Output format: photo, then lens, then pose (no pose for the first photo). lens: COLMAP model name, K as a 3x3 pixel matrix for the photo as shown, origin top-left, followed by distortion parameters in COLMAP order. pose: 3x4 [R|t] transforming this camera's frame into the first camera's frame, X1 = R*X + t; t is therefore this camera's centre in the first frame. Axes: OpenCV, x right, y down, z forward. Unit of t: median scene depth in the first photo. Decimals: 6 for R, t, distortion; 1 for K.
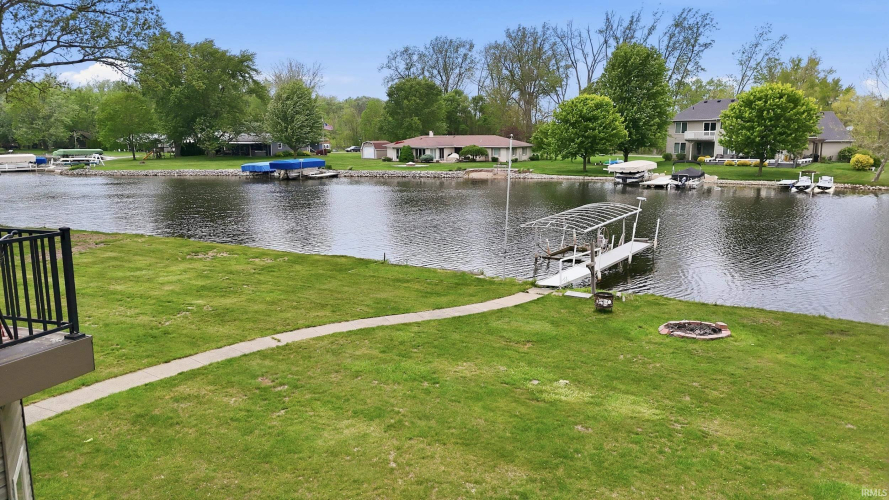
lens RADIAL K [[577.2, 0, 444.5], [0, 577.2, 250.0], [0, 0, 1]] dist [0.003824, -0.001739]
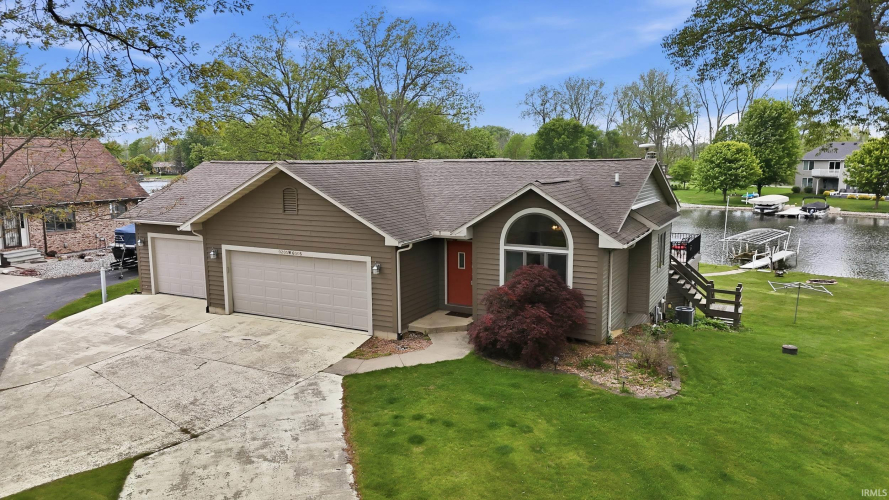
lens RADIAL K [[577.2, 0, 444.5], [0, 577.2, 250.0], [0, 0, 1]] dist [0.003824, -0.001739]
pose [[0.985802, 0.023707, -0.166228, -0.153551], [-0.029080, 0.999128, -0.029964, 0.024643], [0.165372, 0.034372, 0.985632, -0.350670]]
